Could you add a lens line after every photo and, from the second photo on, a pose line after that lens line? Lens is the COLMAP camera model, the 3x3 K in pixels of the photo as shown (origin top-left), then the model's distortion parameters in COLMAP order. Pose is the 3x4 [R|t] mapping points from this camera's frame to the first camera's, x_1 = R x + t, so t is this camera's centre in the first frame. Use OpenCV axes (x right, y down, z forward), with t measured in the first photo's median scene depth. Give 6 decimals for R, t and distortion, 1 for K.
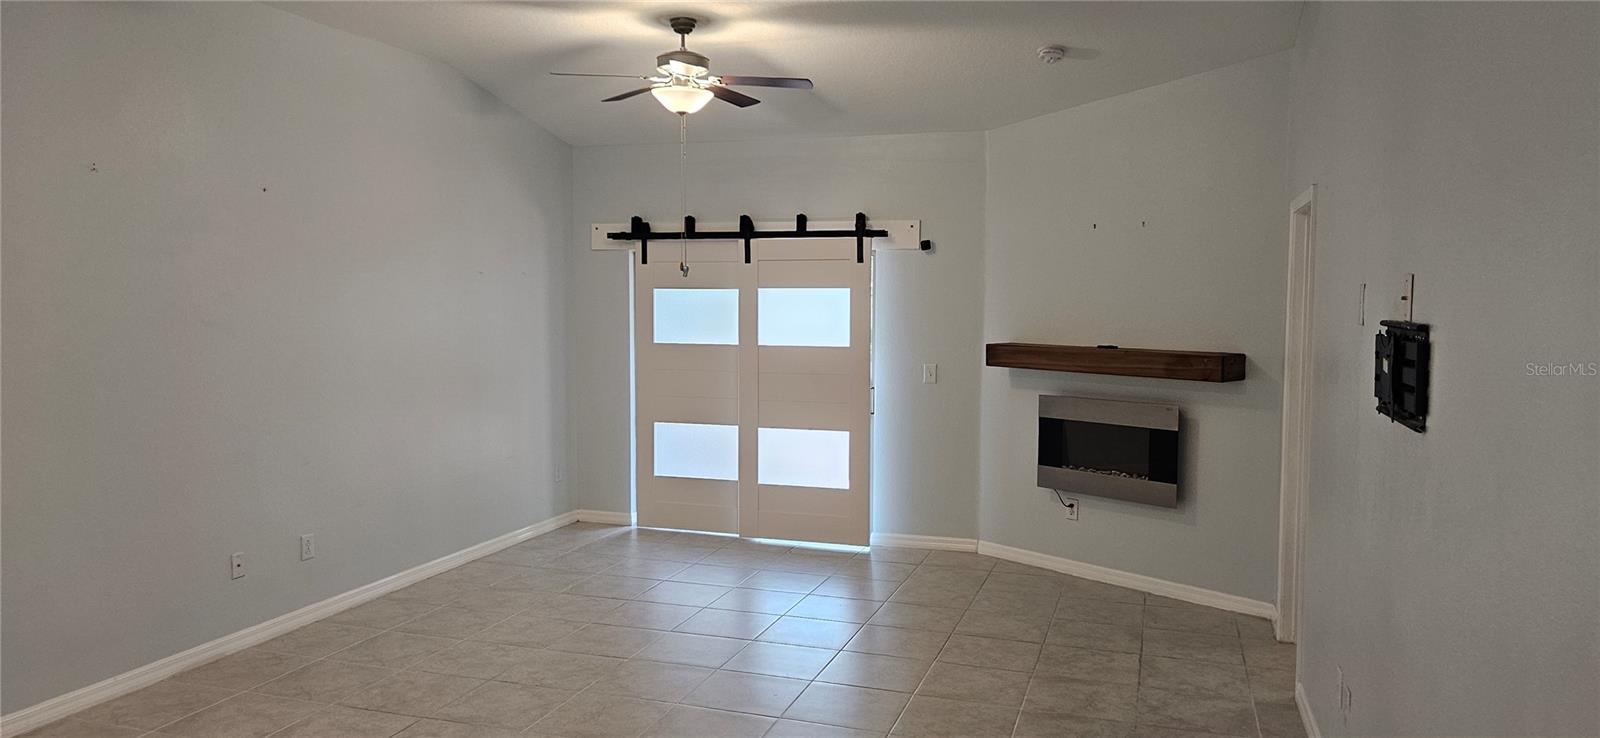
lens RADIAL K [[1104.5, 0, 787.6], [0, 1104.5, 375.2], [0, 0, 1]] dist [0.040396, -0.011093]
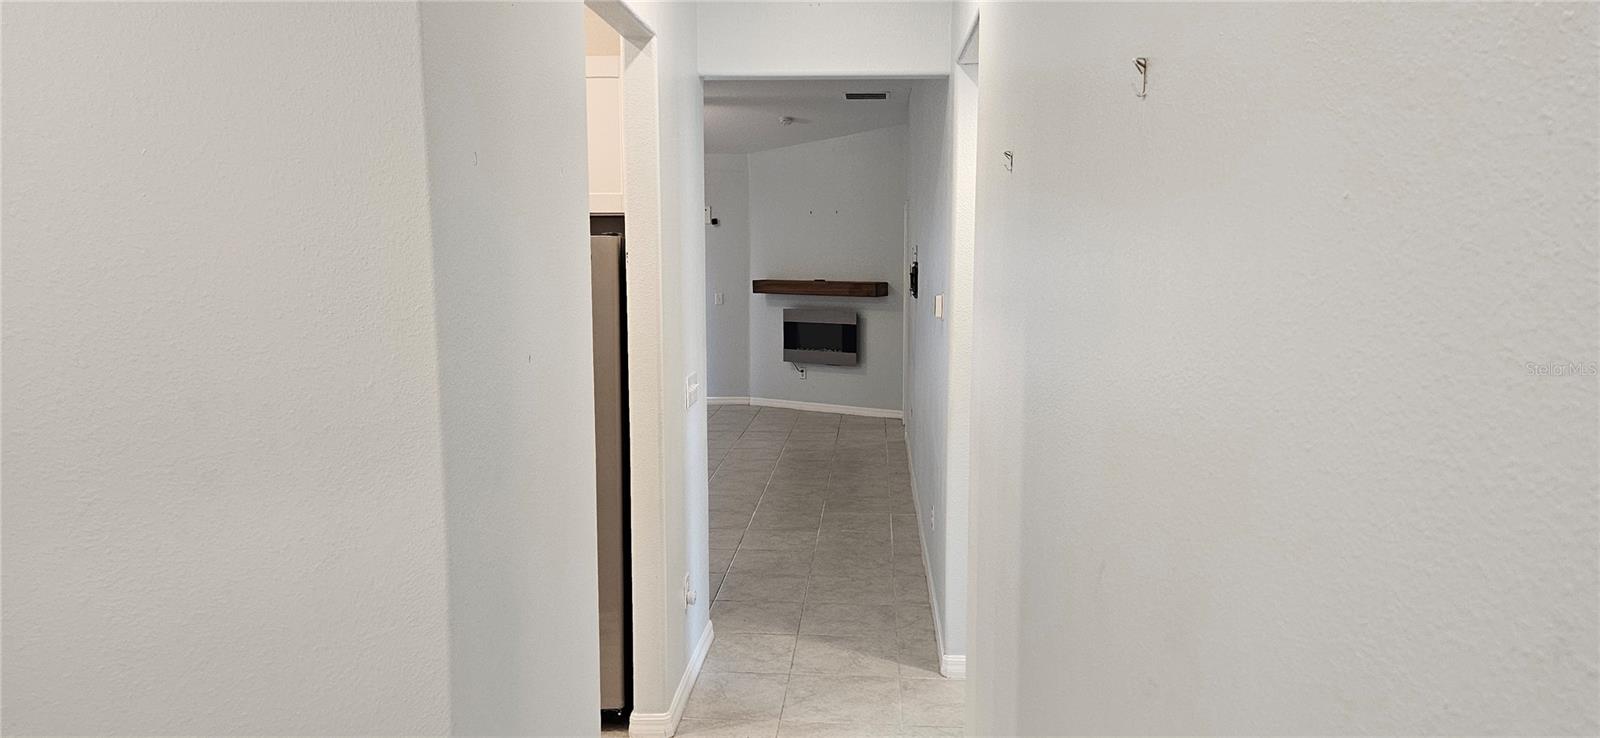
lens RADIAL K [[1104.5, 0, 809.3], [0, 1104.5, 375.5], [0, 0, 1]] dist [0.040396, -0.011093]
pose [[0.966365, -0.032375, 0.255127, -0.183700], [0.022257, 0.998851, 0.042446, 0.050324], [-0.256208, -0.035339, 0.965975, -0.709619]]
